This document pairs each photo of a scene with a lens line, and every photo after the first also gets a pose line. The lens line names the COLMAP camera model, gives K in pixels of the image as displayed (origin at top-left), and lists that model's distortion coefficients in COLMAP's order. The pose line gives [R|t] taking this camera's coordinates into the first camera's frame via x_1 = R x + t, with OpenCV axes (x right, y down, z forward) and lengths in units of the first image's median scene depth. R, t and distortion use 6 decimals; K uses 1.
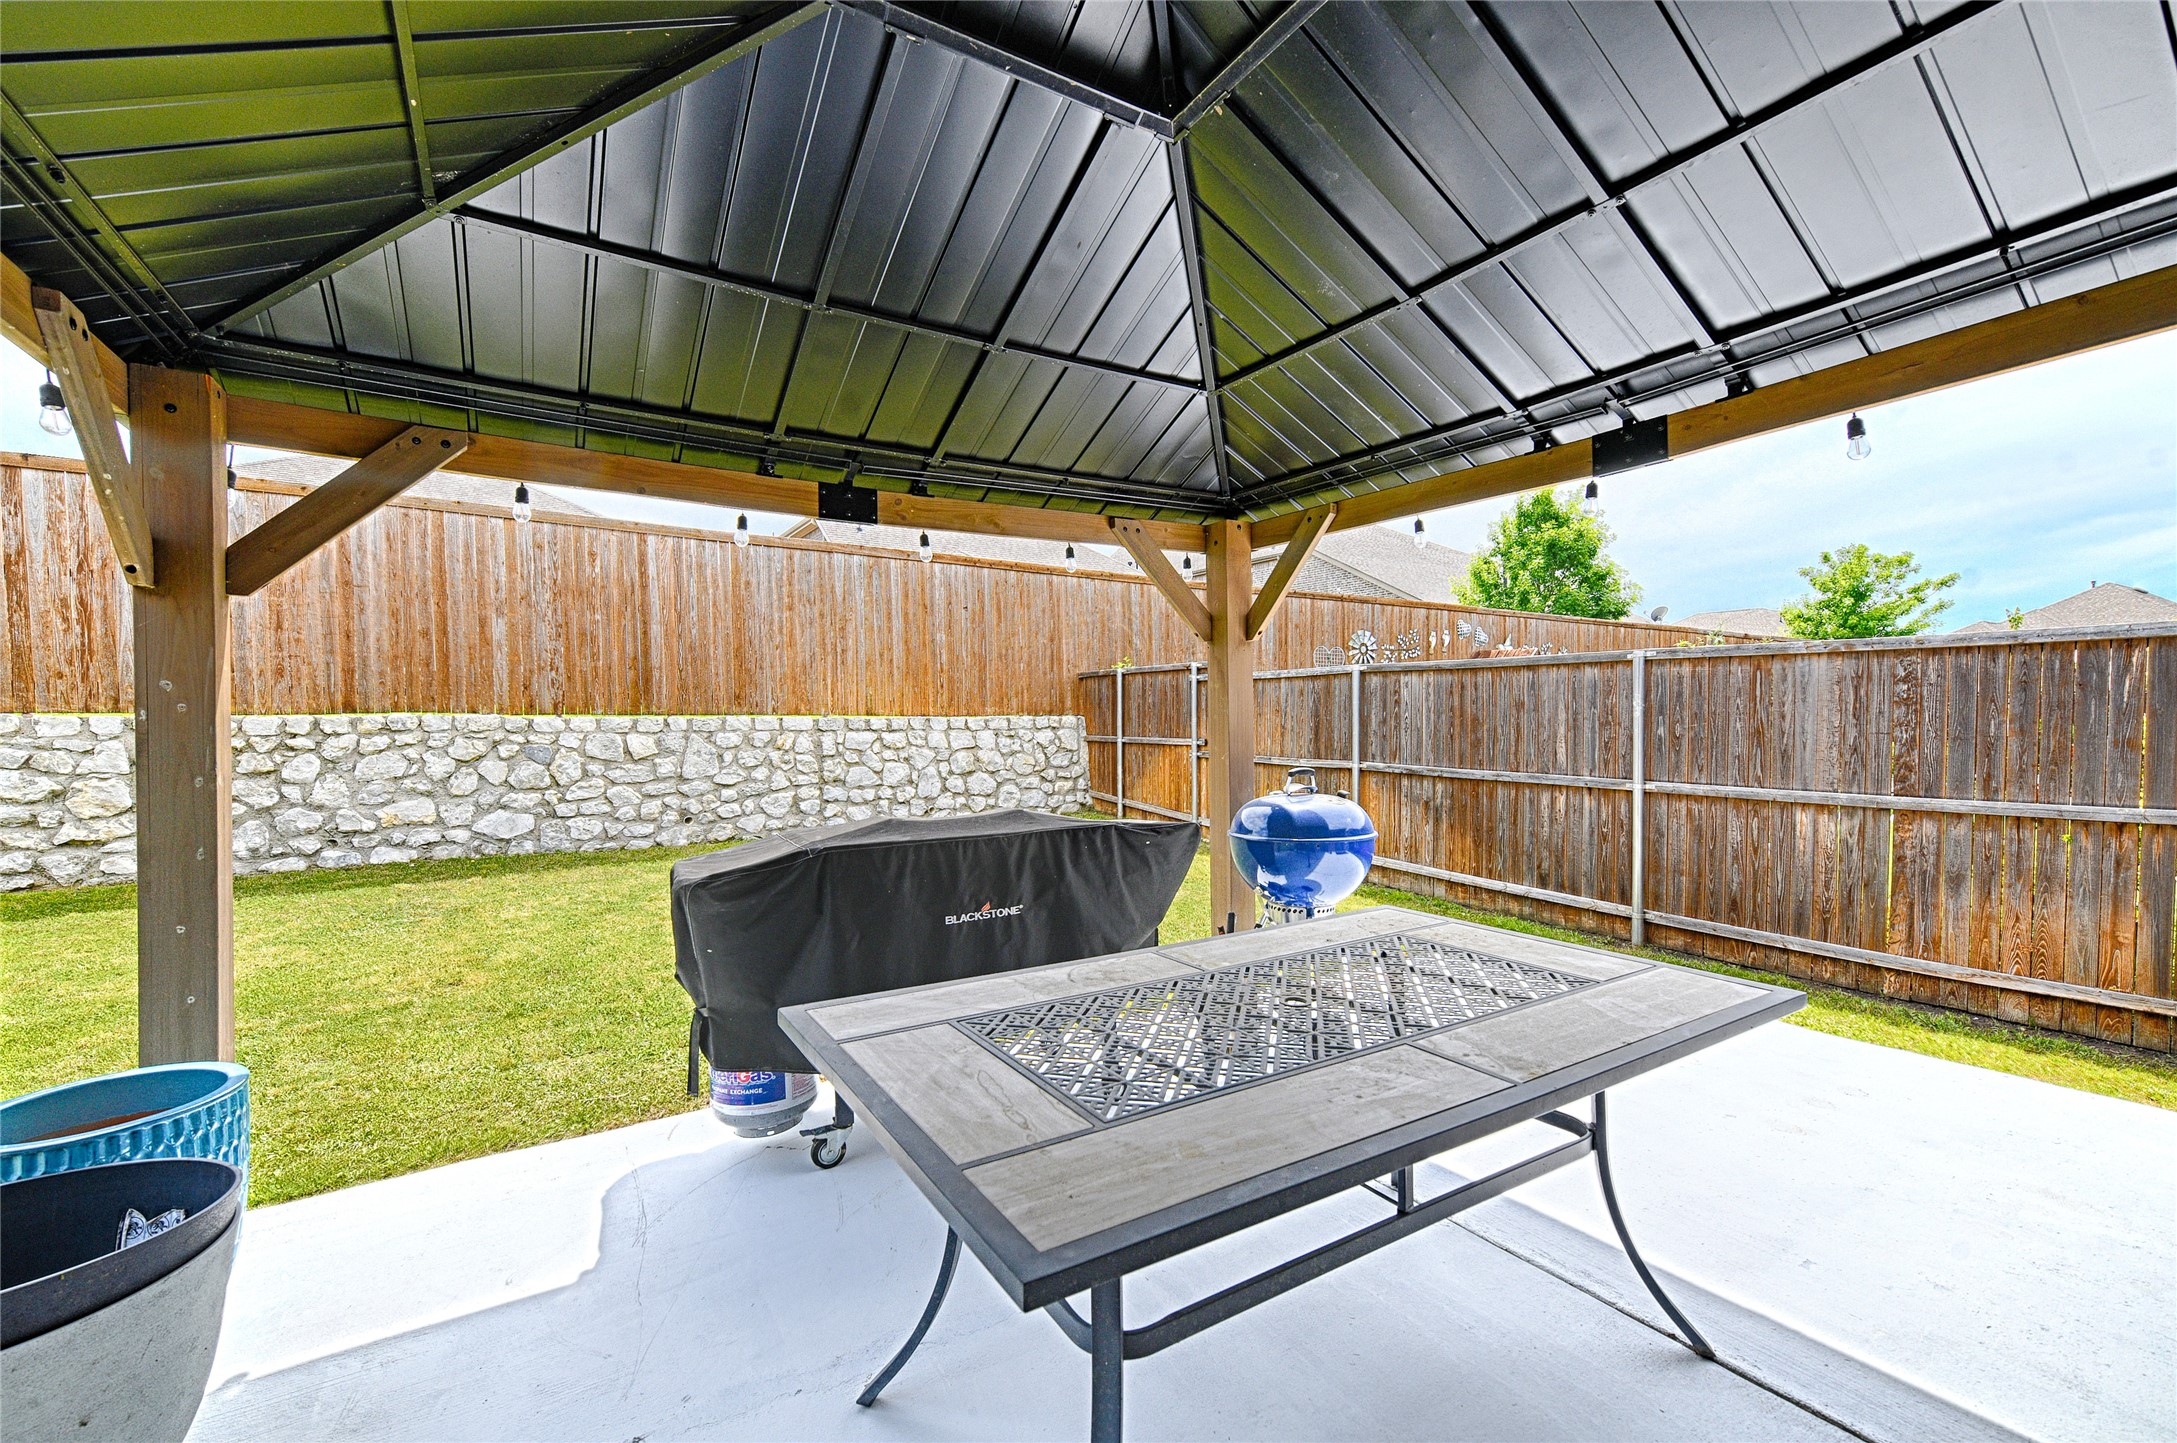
lens RADIAL K [[911.8, 0, 1095.6], [0, 911.8, 757.8], [0, 0, 1]] dist [0.003279, -0.000022]
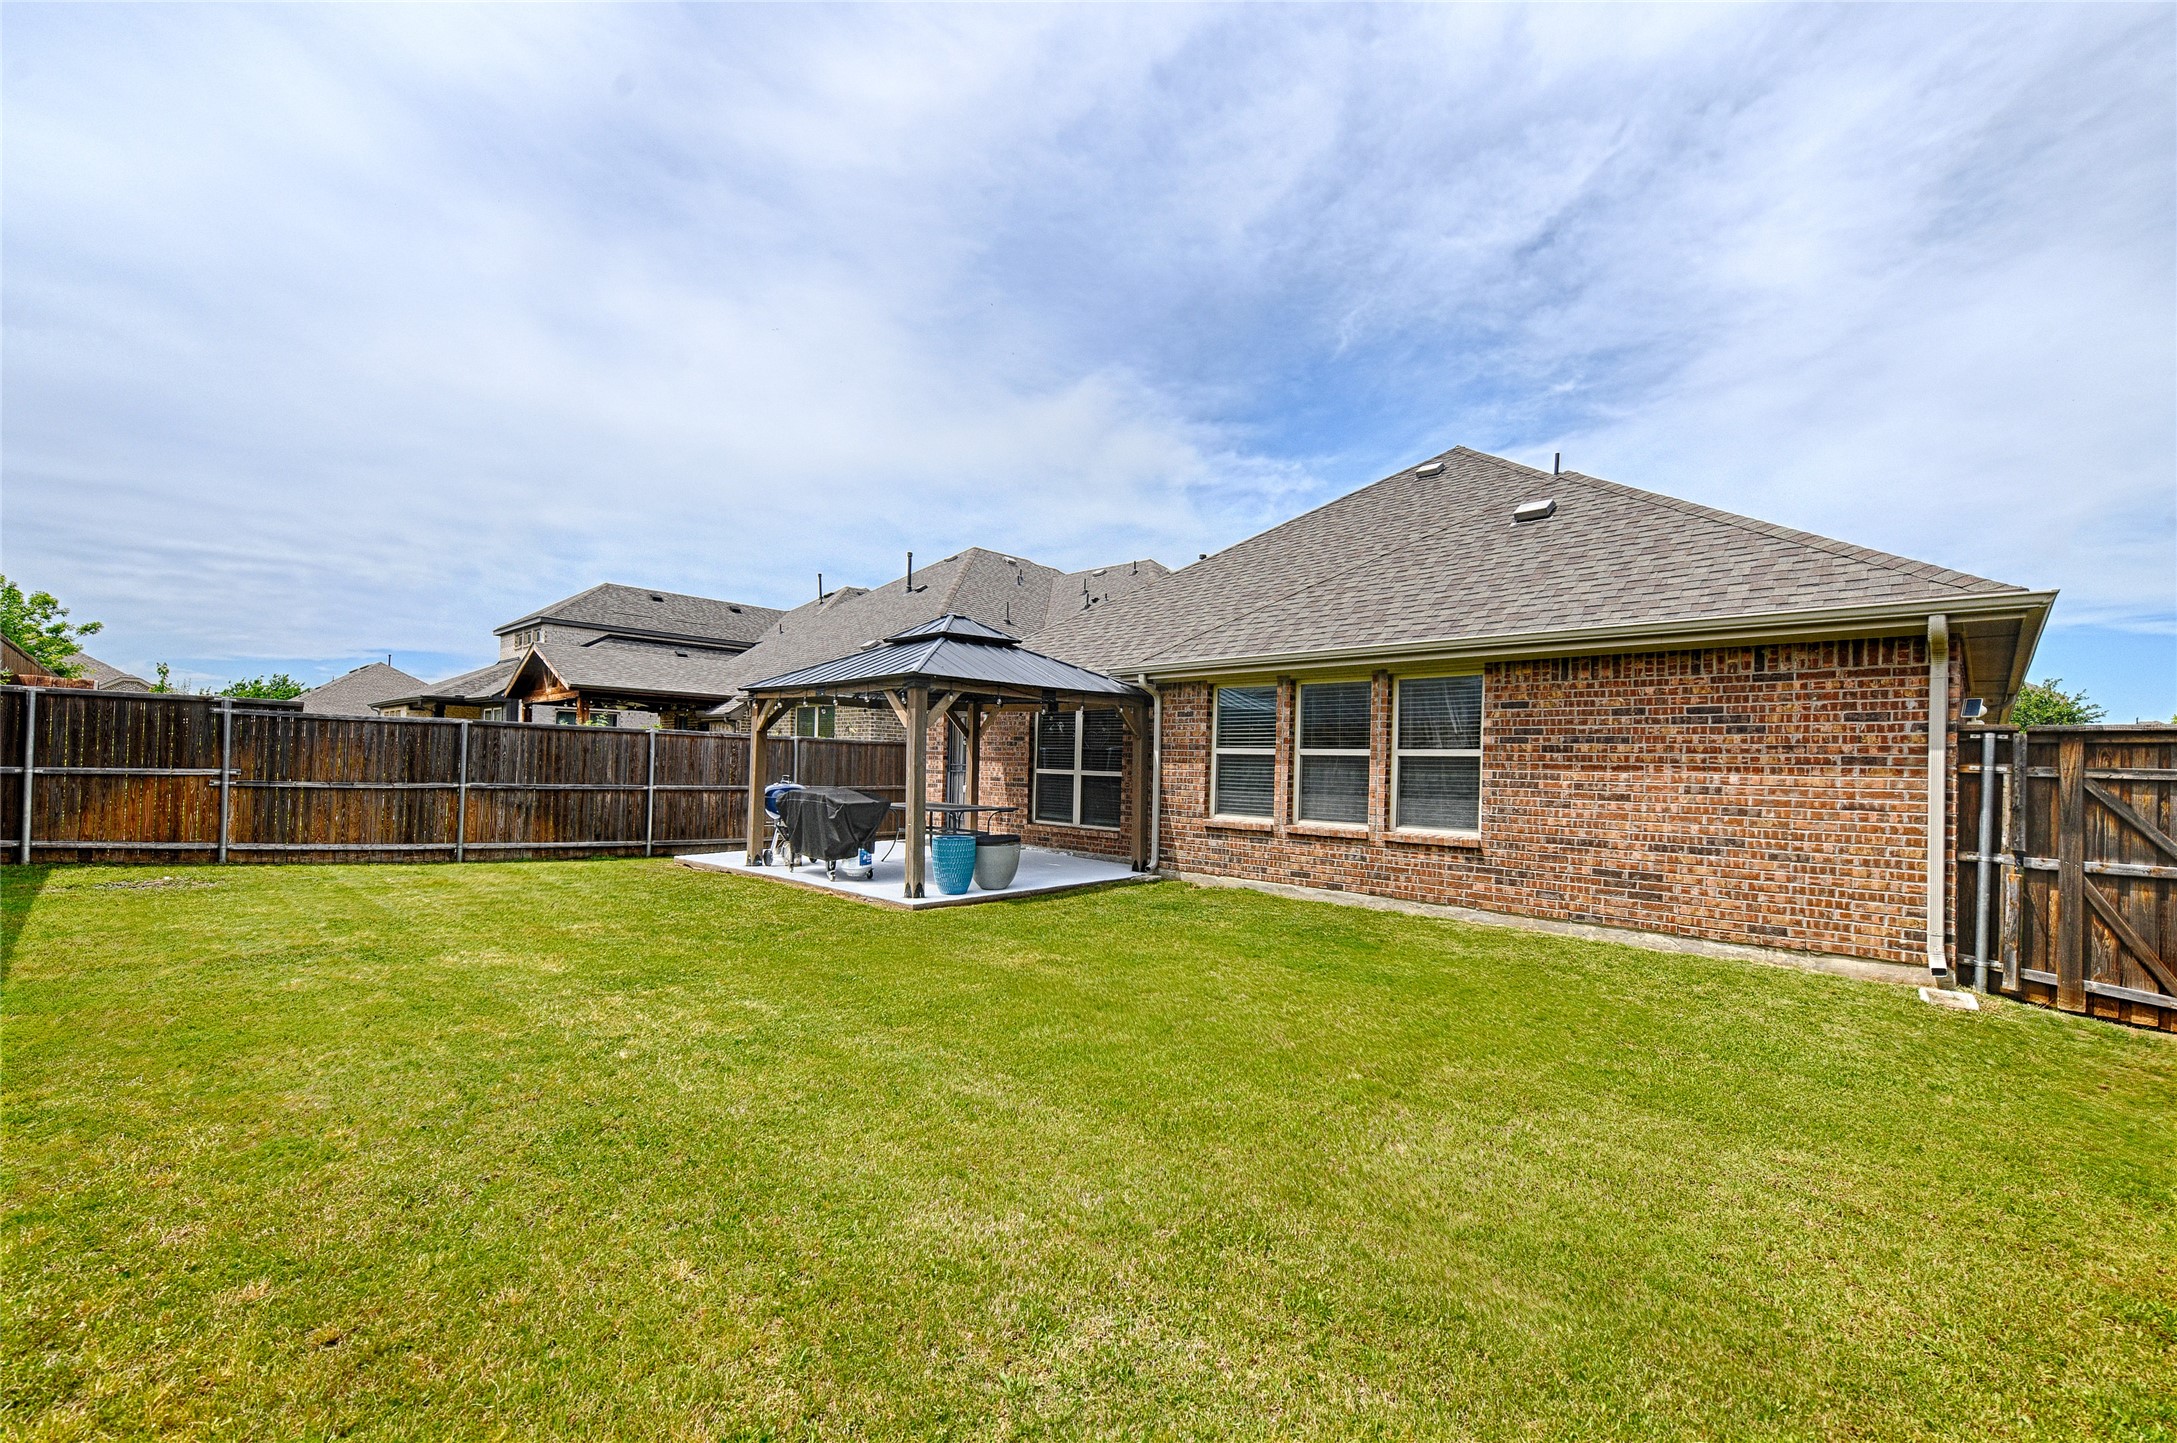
lens RADIAL K [[911.8, 0, 1095.6], [0, 911.8, 757.8], [0, 0, 1]] dist [0.003279, -0.000022]
pose [[-0.240834, 0.011228, 0.970501, -1.360630], [0.025808, 0.999654, -0.005161, -0.002186], [-0.970223, 0.023803, -0.241041, 0.320990]]
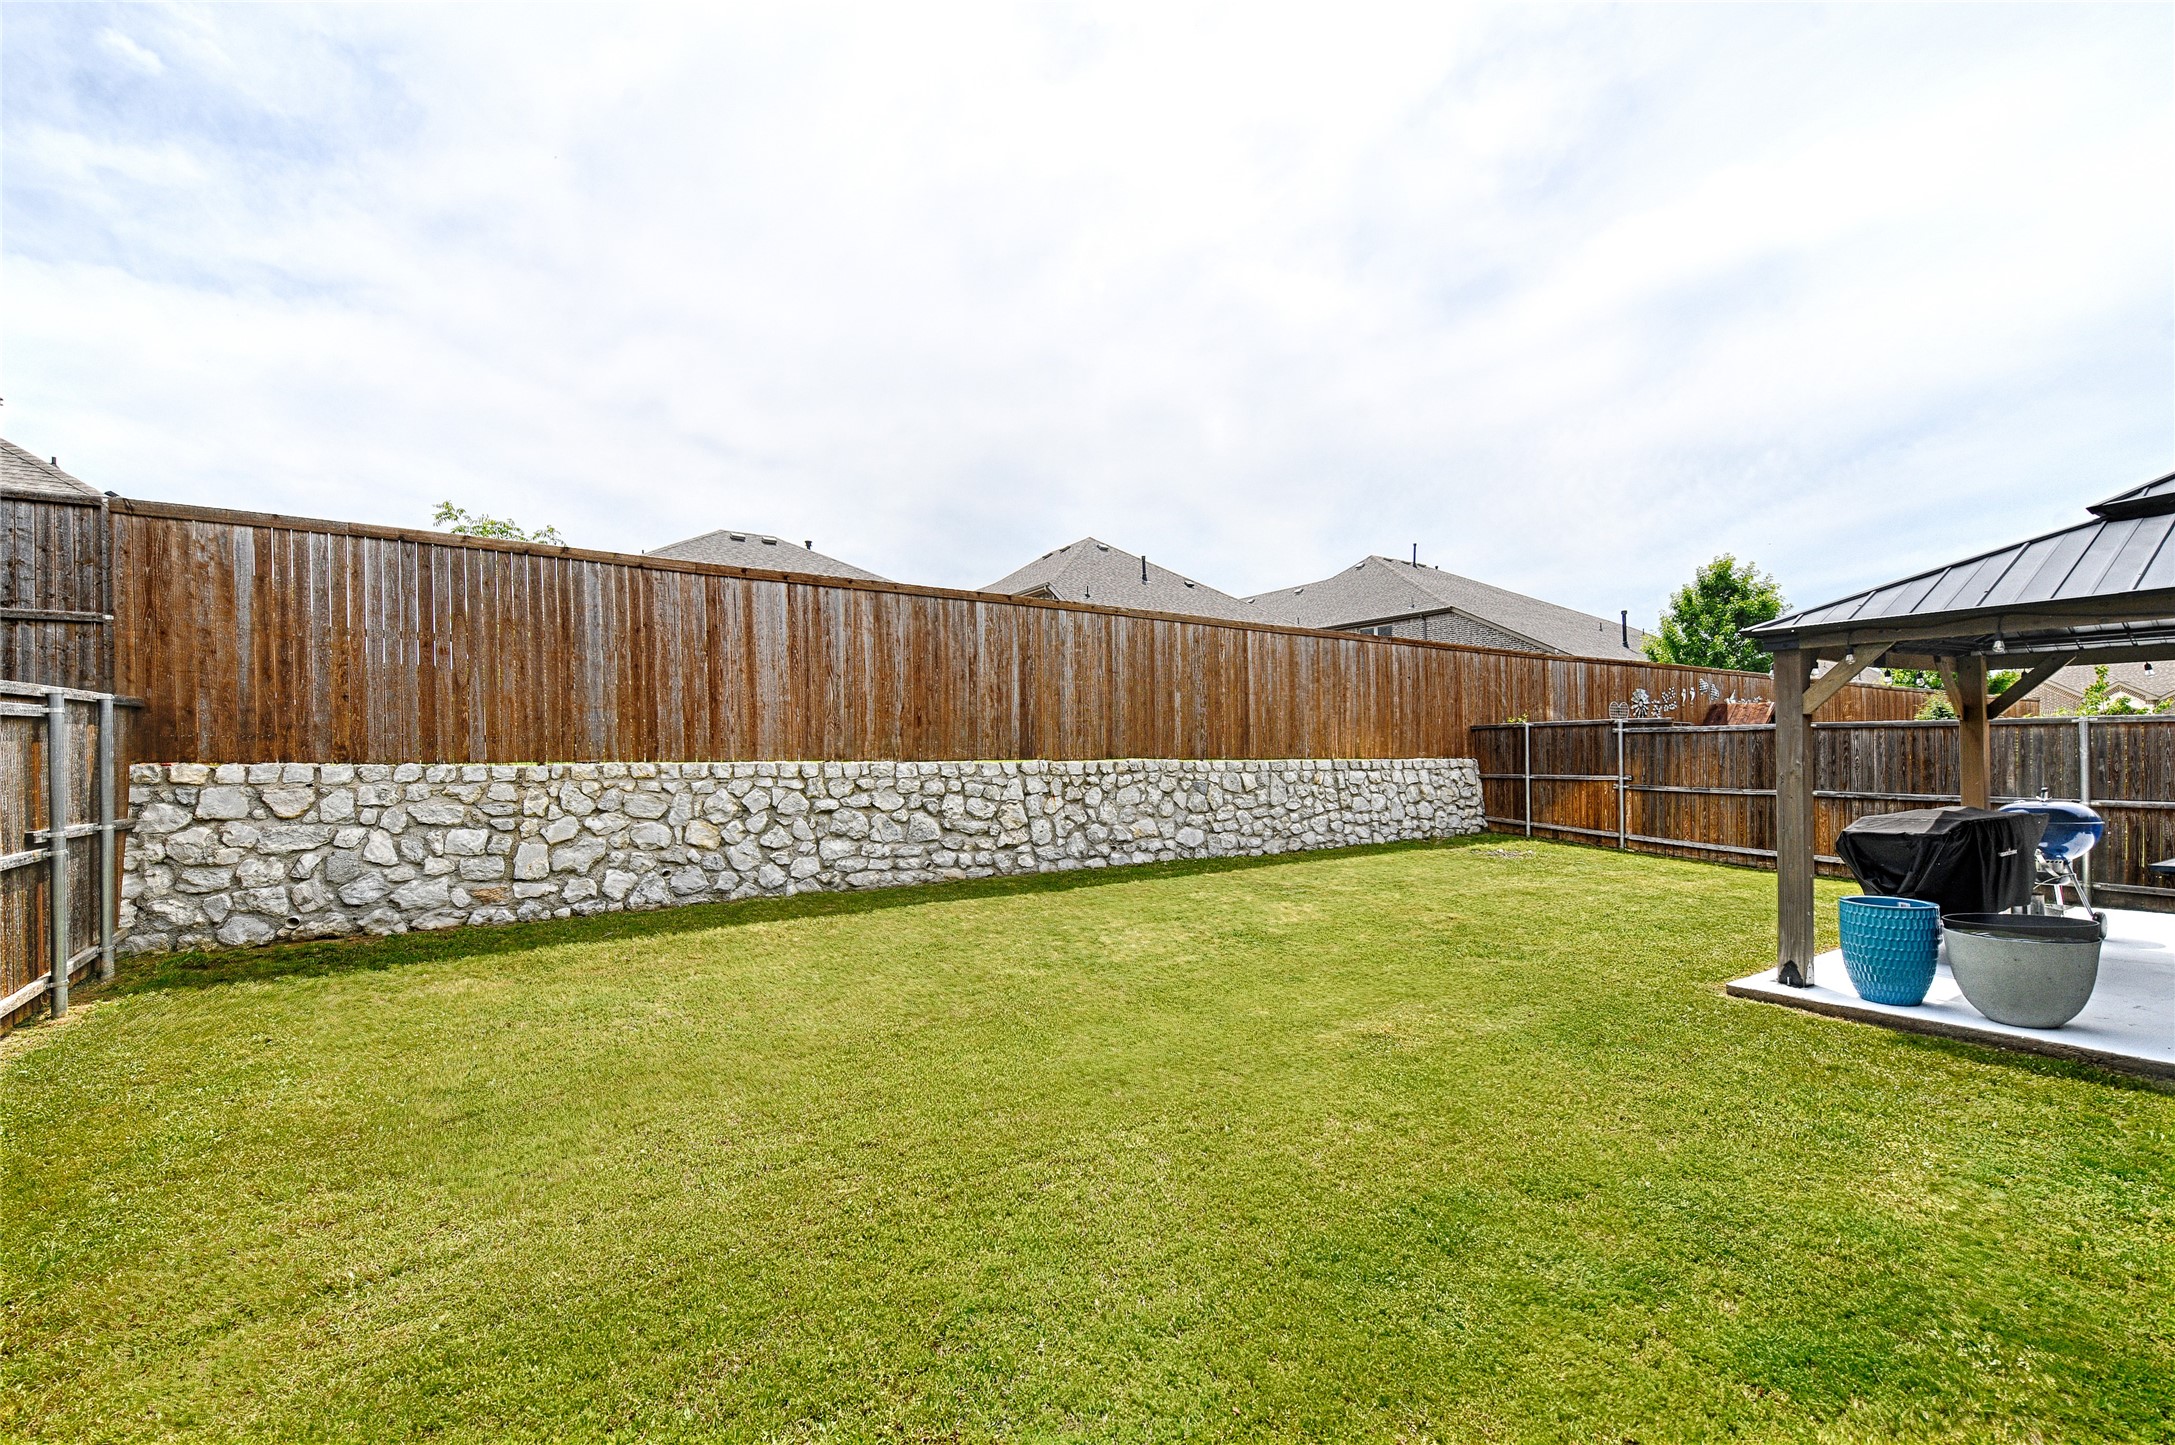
lens RADIAL K [[904.9, 0, 1088.3], [0, 904.9, 754.6], [0, 0, 1]] dist [0.001661, -0.000060]
pose [[0.999993, -0.003583, -0.000980, -0.795327], [0.003532, 0.998865, -0.047503, 0.011160], [0.001149, 0.047499, 0.998871, -0.404459]]
